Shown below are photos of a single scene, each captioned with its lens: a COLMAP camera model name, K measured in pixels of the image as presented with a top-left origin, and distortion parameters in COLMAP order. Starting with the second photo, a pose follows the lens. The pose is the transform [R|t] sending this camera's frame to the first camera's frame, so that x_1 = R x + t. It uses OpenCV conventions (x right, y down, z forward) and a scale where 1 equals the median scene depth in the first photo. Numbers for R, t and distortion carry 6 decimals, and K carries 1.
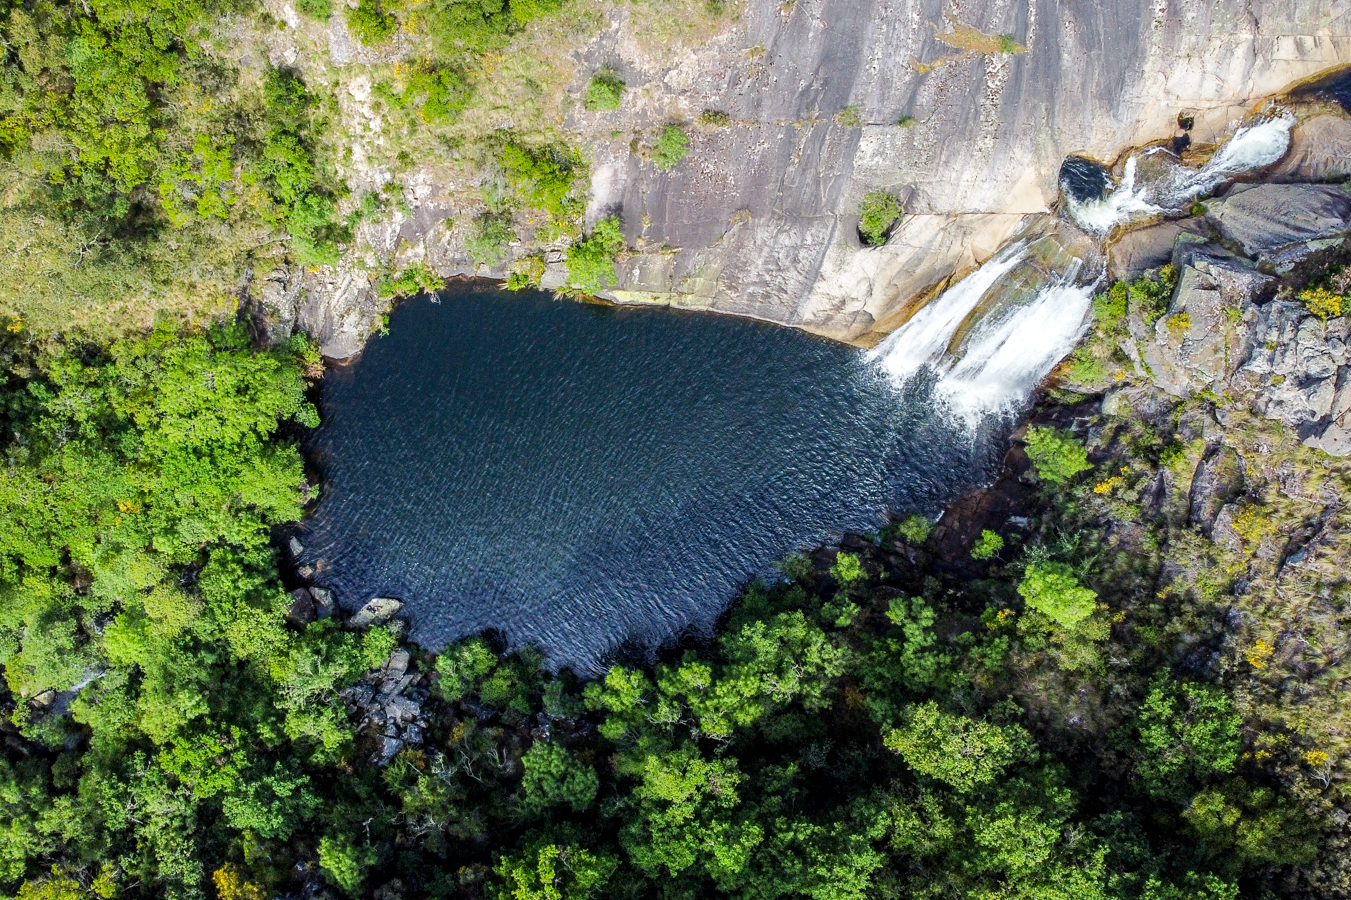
lens RADIAL K [[1159.0, 0, 669.0], [0, 1159.0, 440.3], [0, 0, 1]] dist [0.012595, -0.009118]
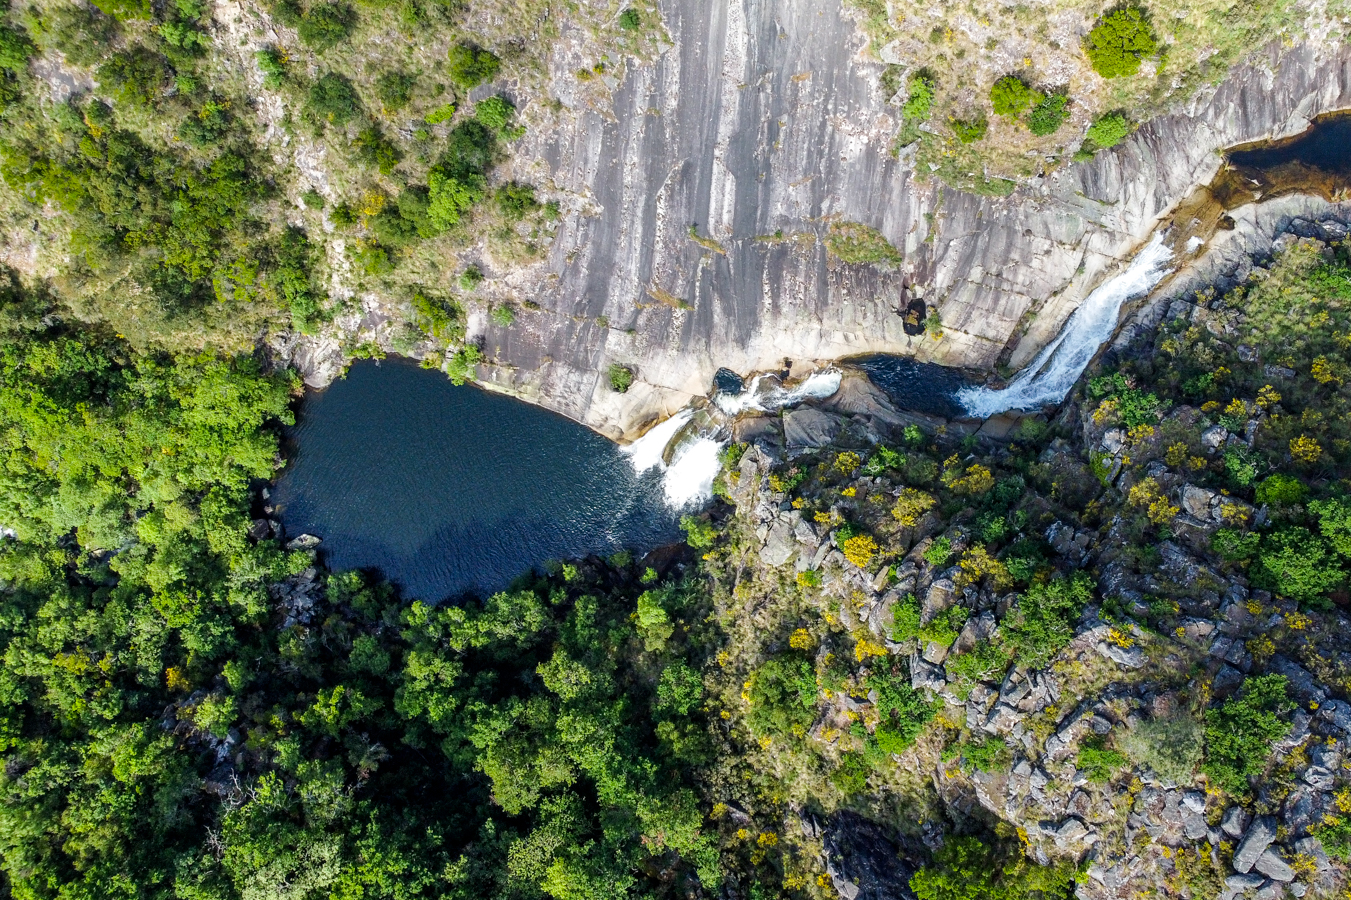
lens RADIAL K [[943.7, 0, 678.4], [0, 943.7, 463.6], [0, 0, 1]] dist [0.005061, 0.005688]
pose [[0.979255, 0.202625, -0.001361, 0.285189], [-0.202609, 0.979229, 0.007785, -0.092388], [0.002910, -0.007347, 0.999969, -0.396087]]
